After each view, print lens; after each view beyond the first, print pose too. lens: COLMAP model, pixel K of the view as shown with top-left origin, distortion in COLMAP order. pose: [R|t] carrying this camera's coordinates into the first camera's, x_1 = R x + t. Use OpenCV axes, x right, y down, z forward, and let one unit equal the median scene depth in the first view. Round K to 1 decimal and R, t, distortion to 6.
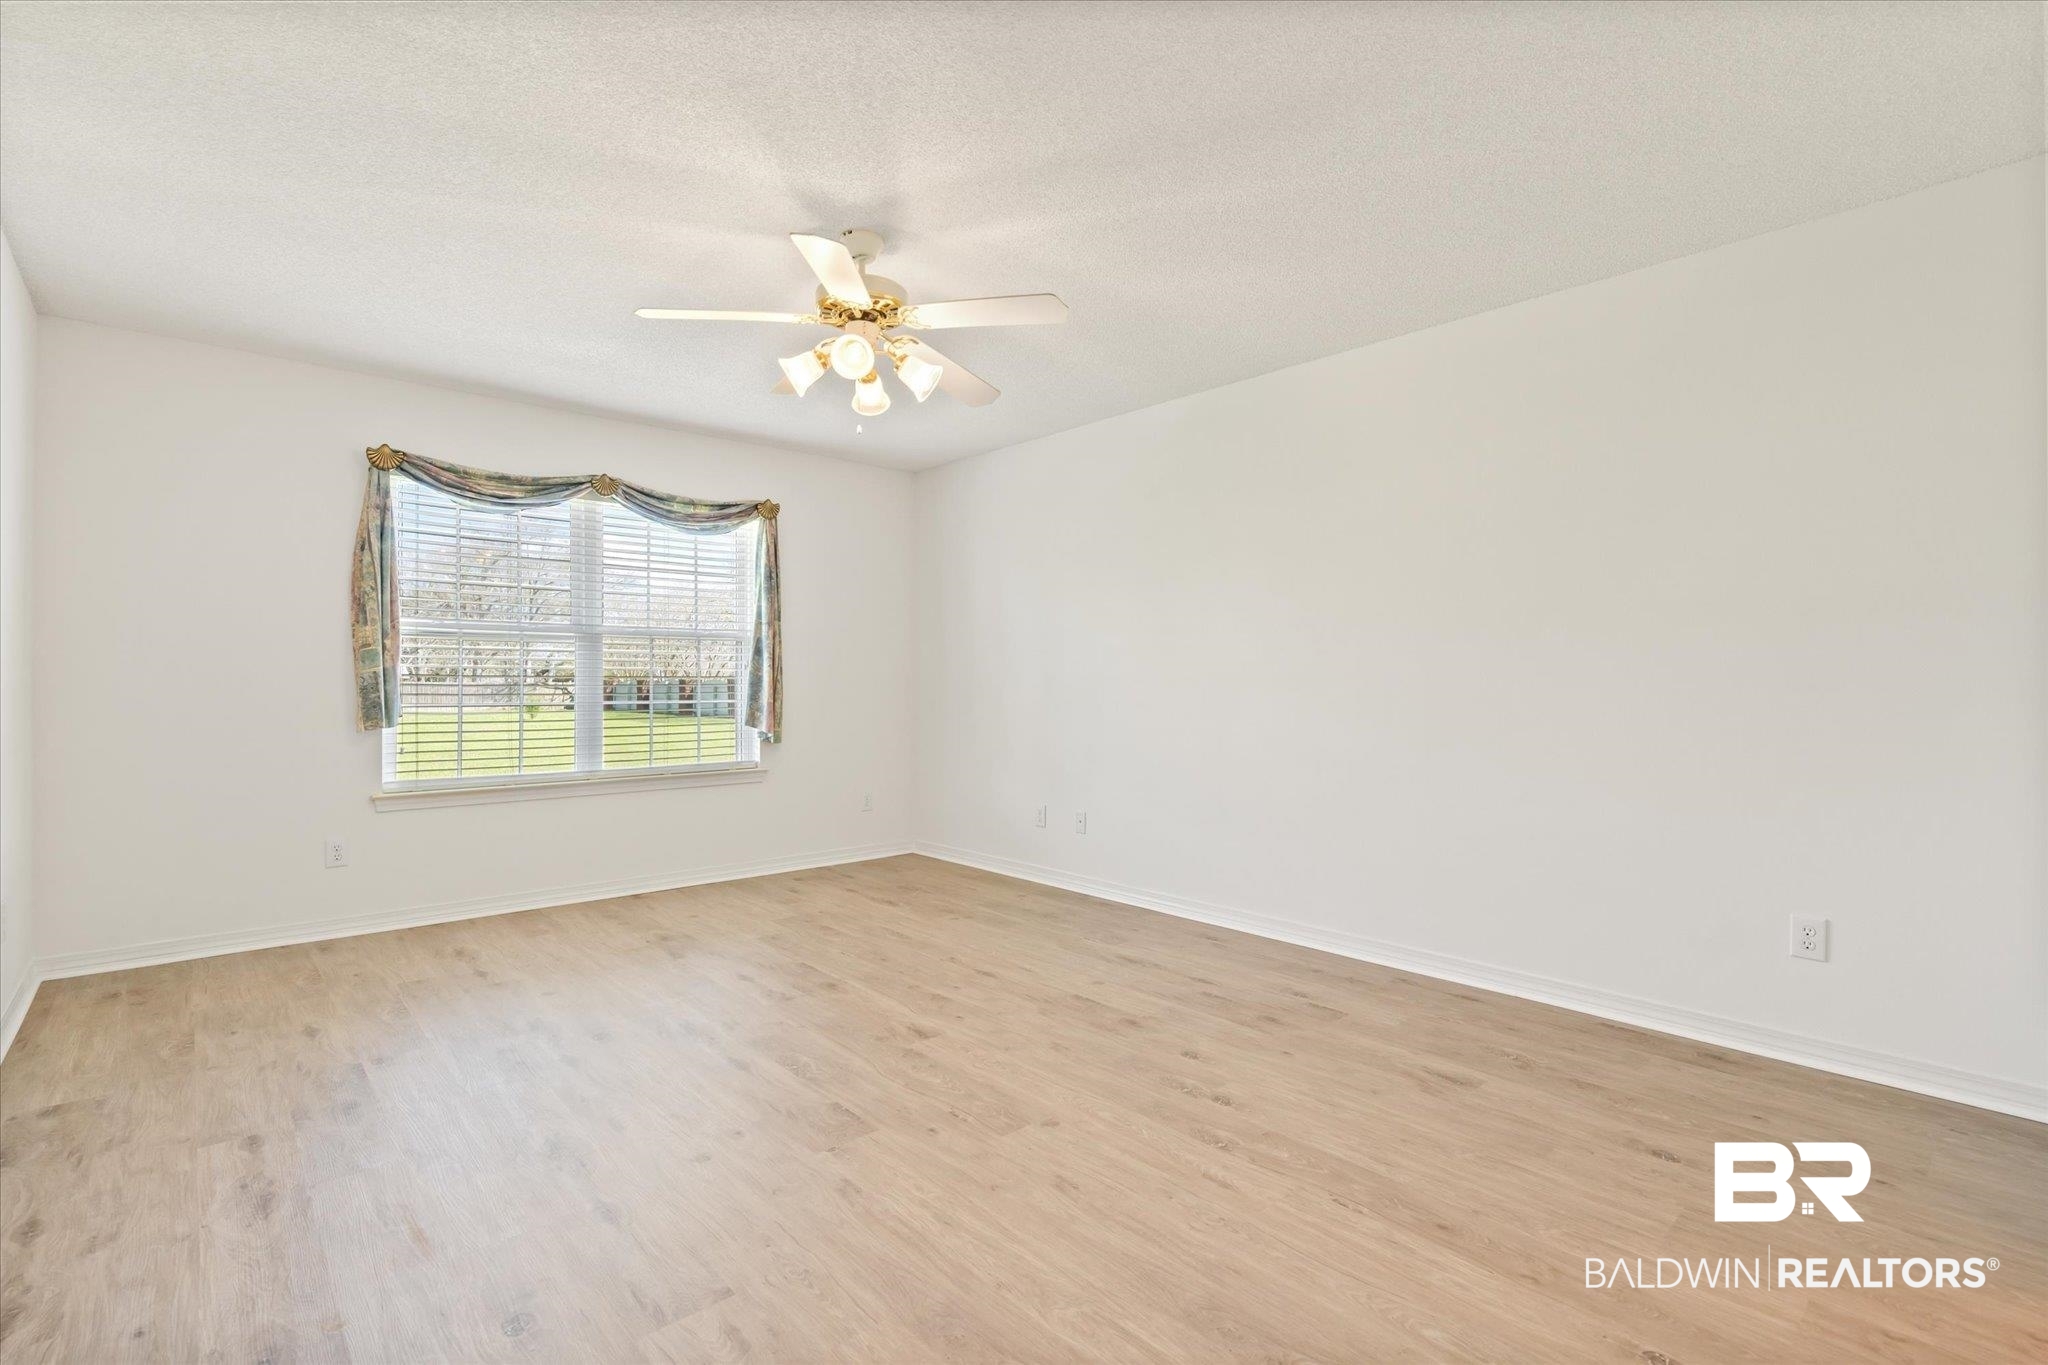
lens RADIAL K [[944.8, 0, 1008.0], [0, 944.8, 644.0], [0, 0, 1]] dist [-0.001561, 0.000888]
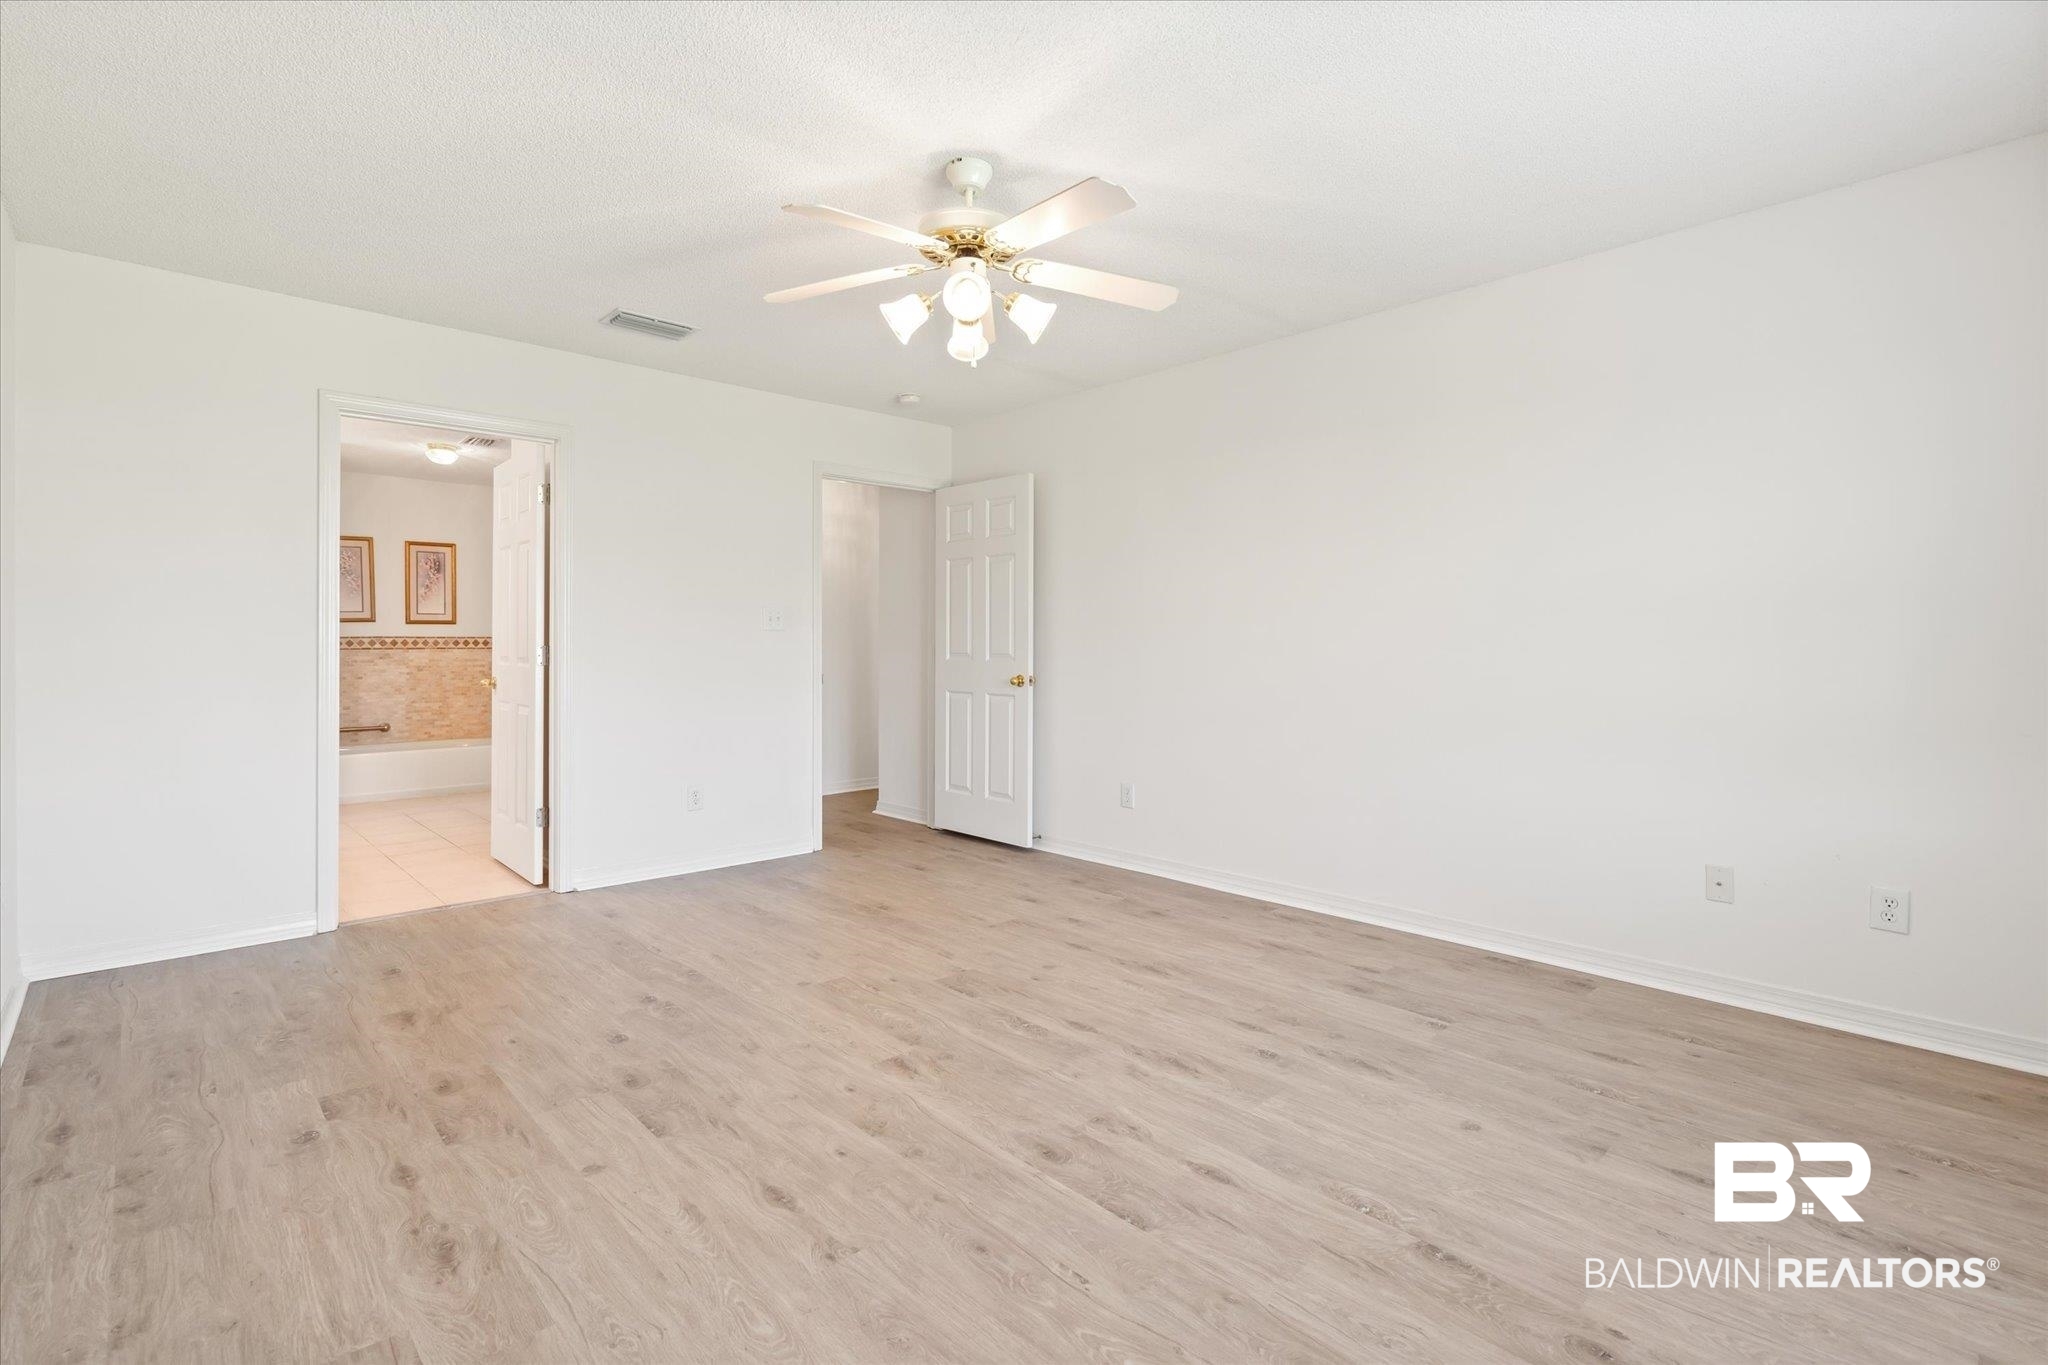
lens RADIAL K [[944.8, 0, 1008.0], [0, 944.8, 644.0], [0, 0, 1]] dist [-0.001561, 0.000888]
pose [[-0.999851, -0.001852, -0.017150, -0.175165], [-0.001073, 0.998971, -0.045347, 0.075556], [0.017216, -0.045322, -0.998824, 1.892895]]
